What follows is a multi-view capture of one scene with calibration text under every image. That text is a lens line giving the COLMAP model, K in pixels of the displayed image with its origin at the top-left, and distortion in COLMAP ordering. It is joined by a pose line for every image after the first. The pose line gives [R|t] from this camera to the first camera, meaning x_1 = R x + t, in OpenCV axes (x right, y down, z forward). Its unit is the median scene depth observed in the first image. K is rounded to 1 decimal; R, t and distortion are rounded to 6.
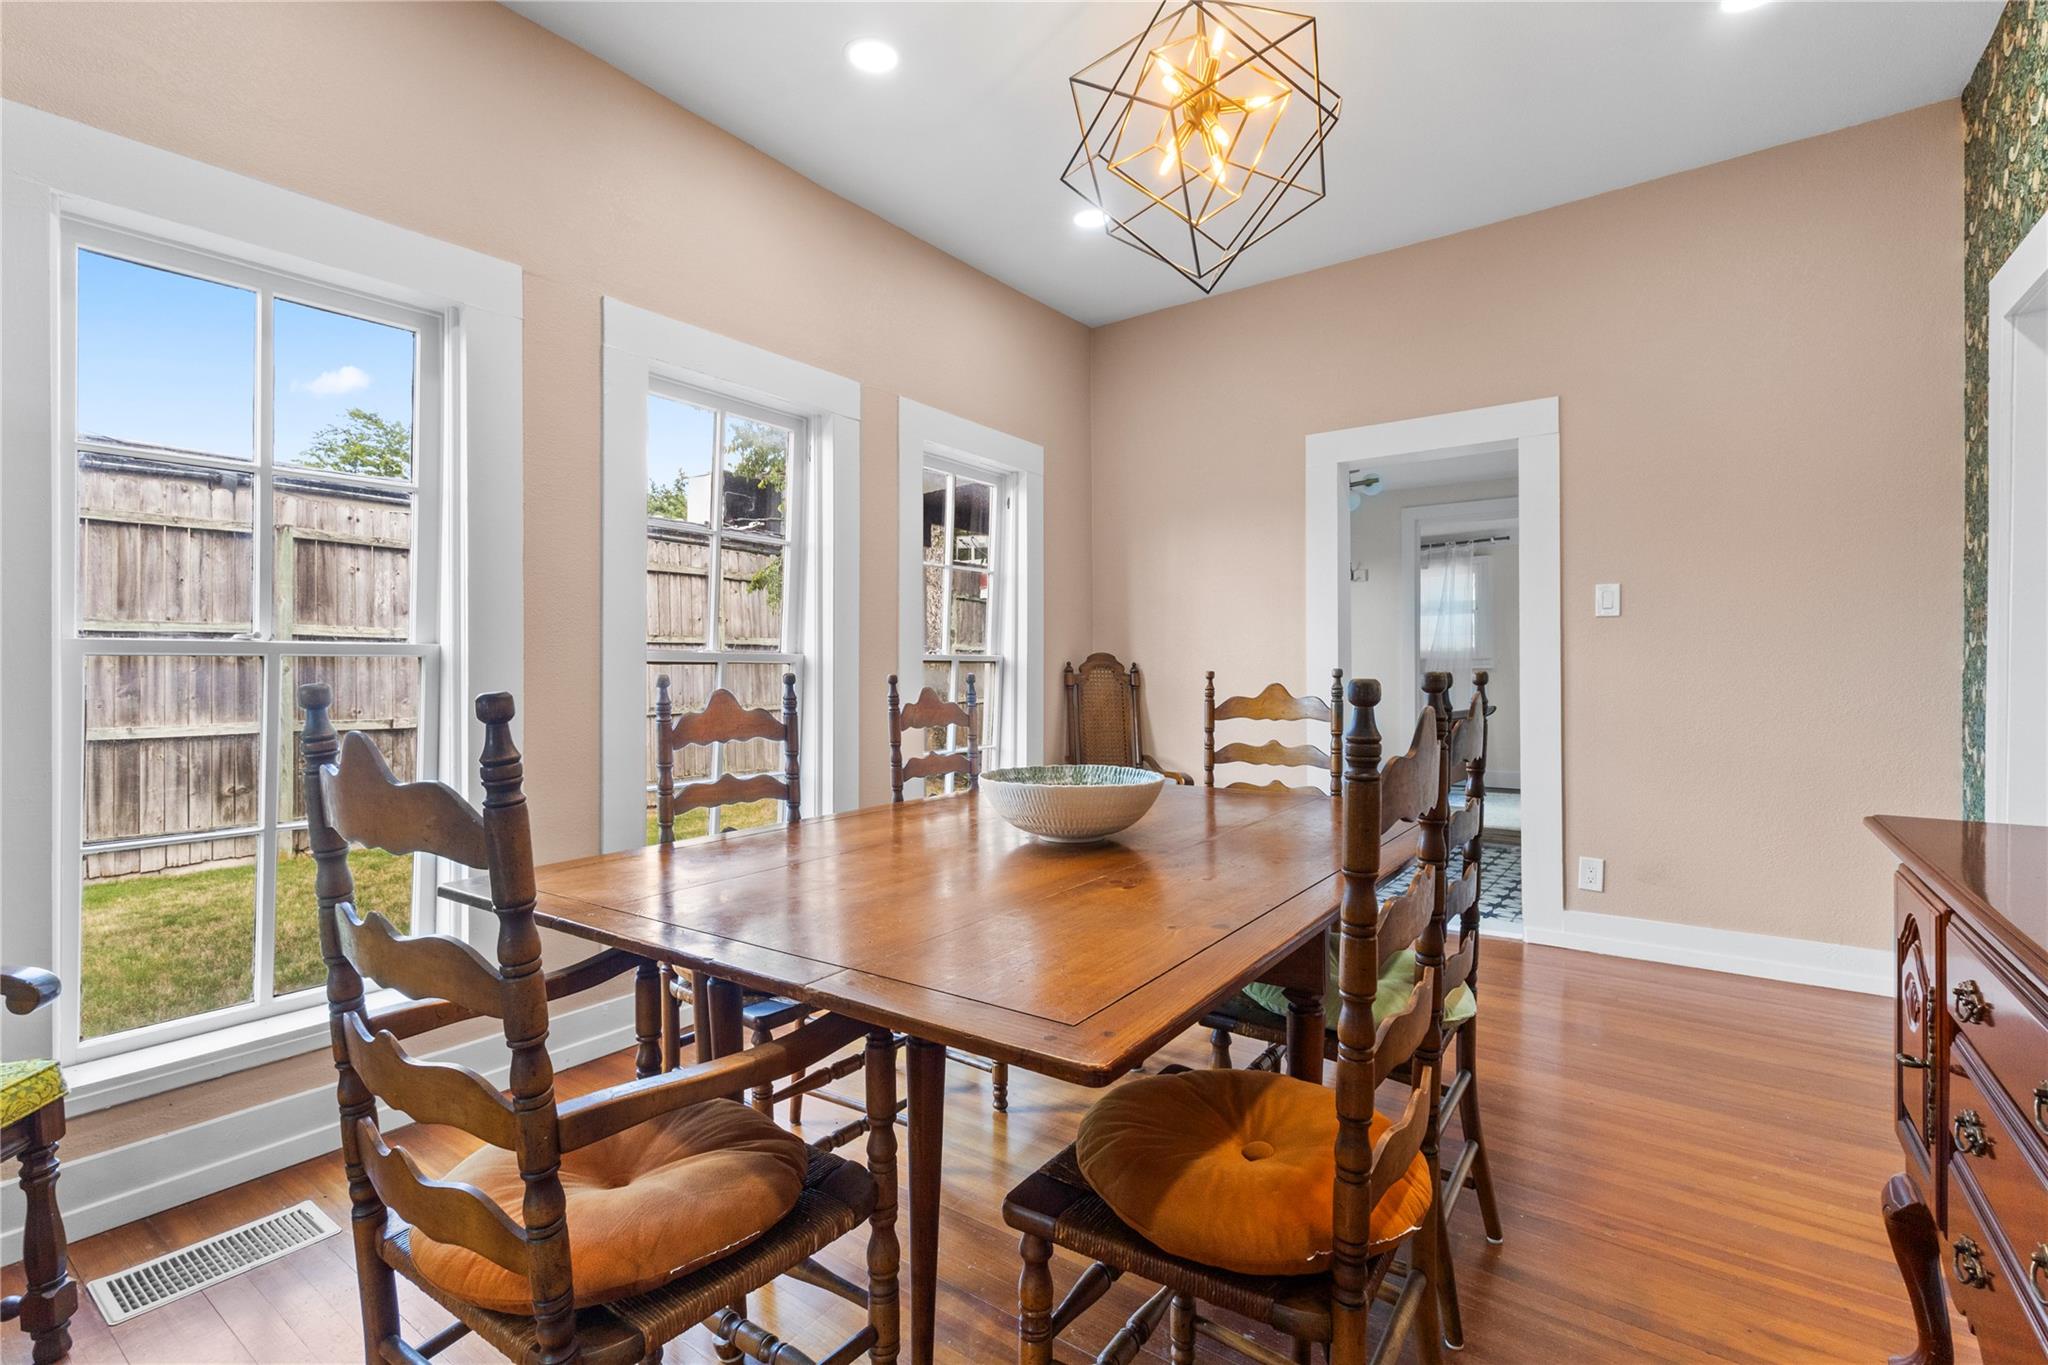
lens RADIAL K [[968.9, 0, 1024.0], [0, 968.9, 682.5], [0, 0, 1]] dist [-0.001403, 0.000082]
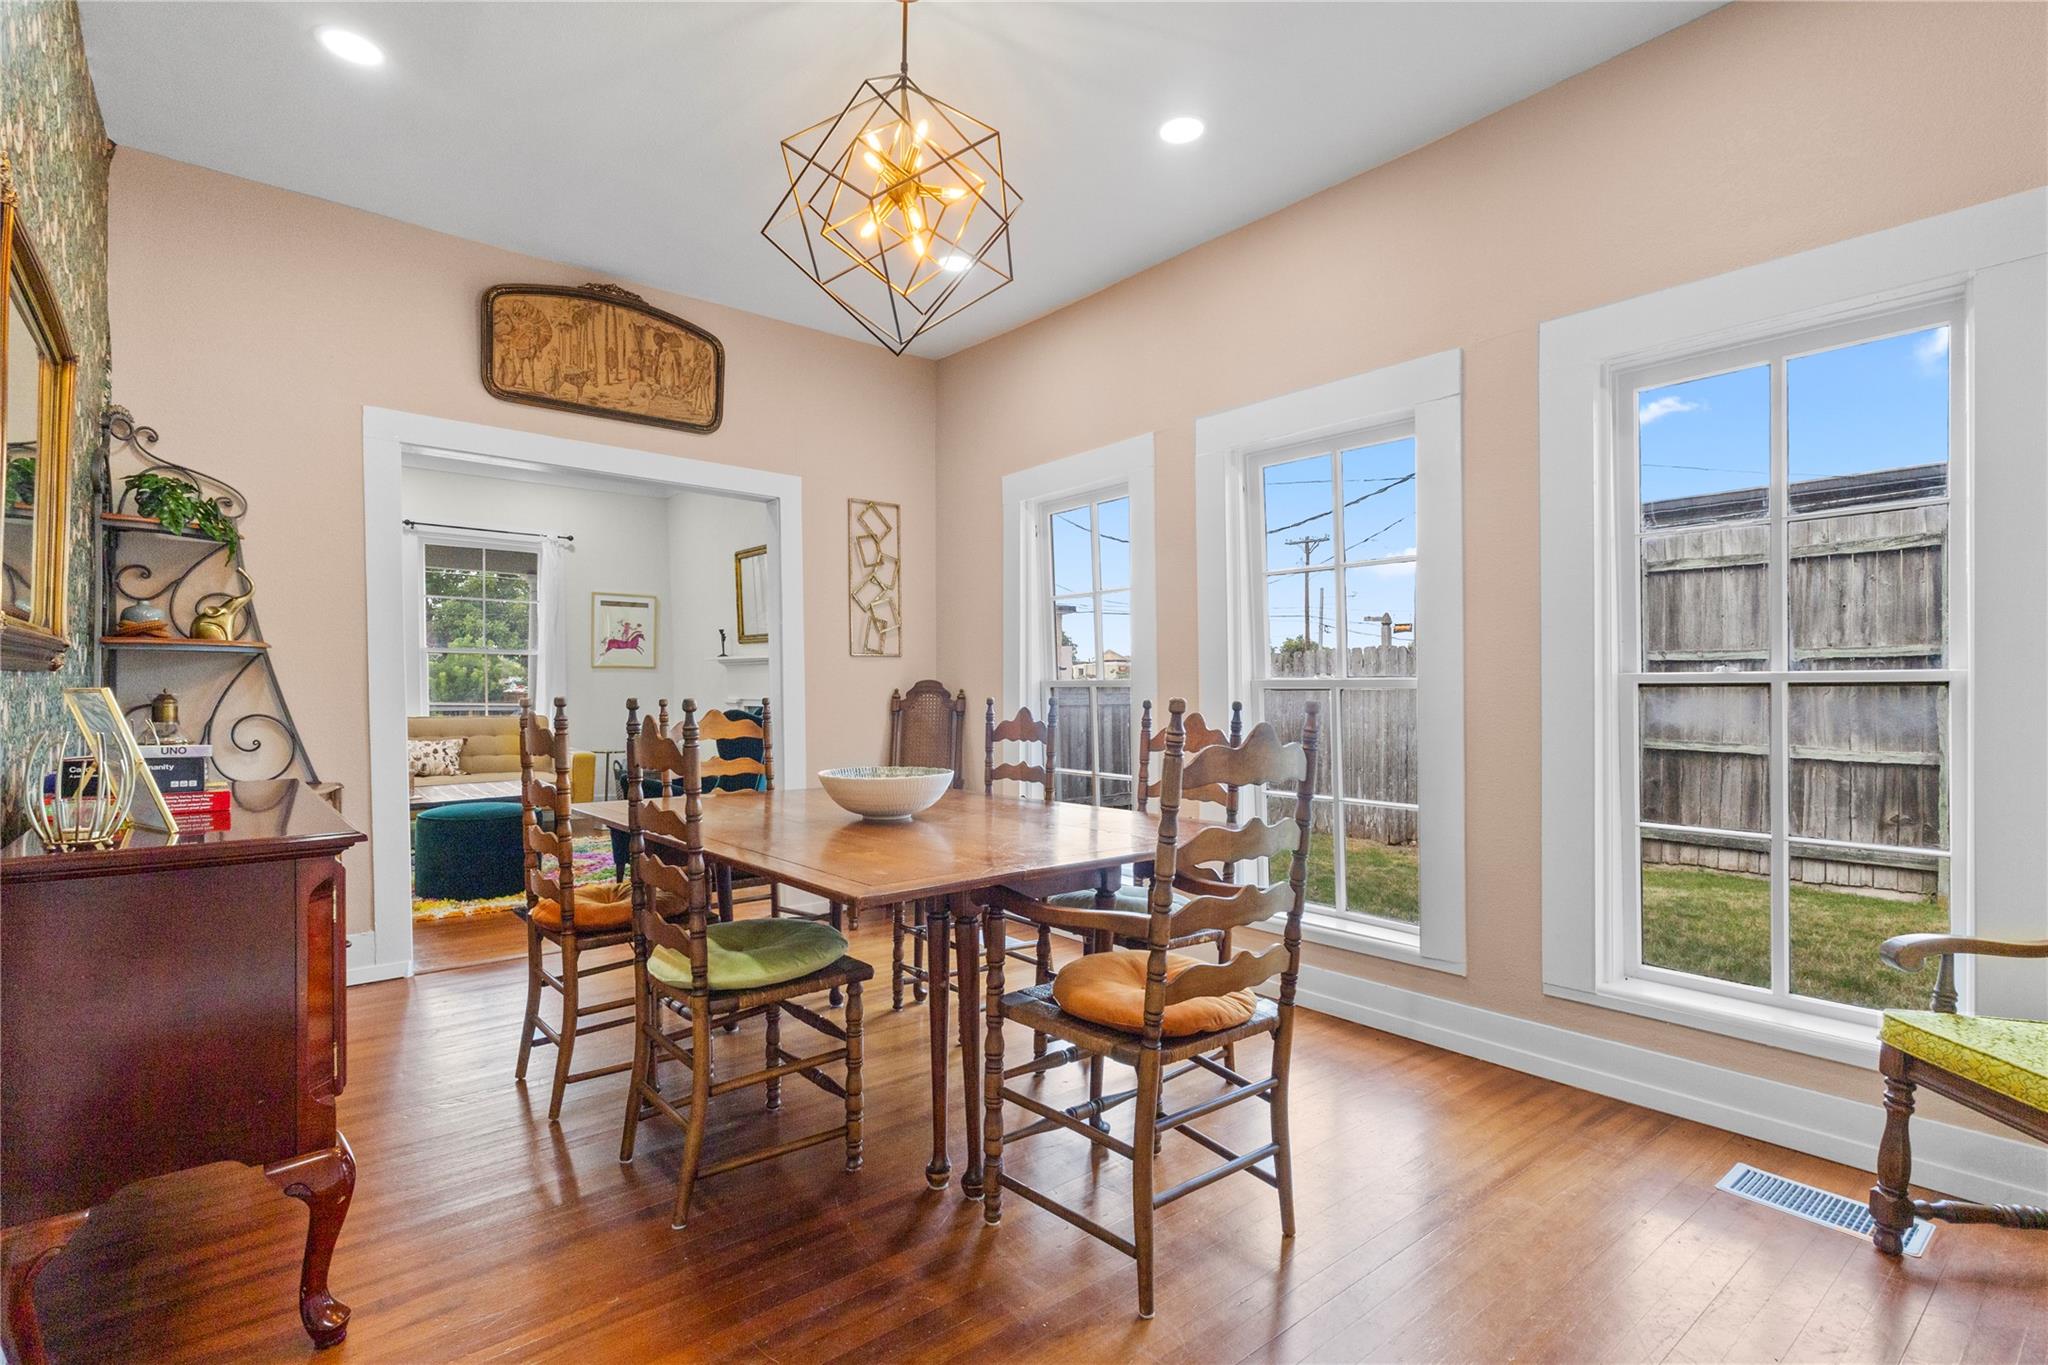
lens RADIAL K [[988.3, 0, 1024.0], [0, 988.3, 682.5], [0, 0, 1]] dist [0.020698, -0.000120]
pose [[-0.238923, -0.007317, -0.971011, 0.368842], [-0.015144, 0.999878, -0.003808, -0.007844], [0.970920, 0.013795, -0.239004, 0.413994]]
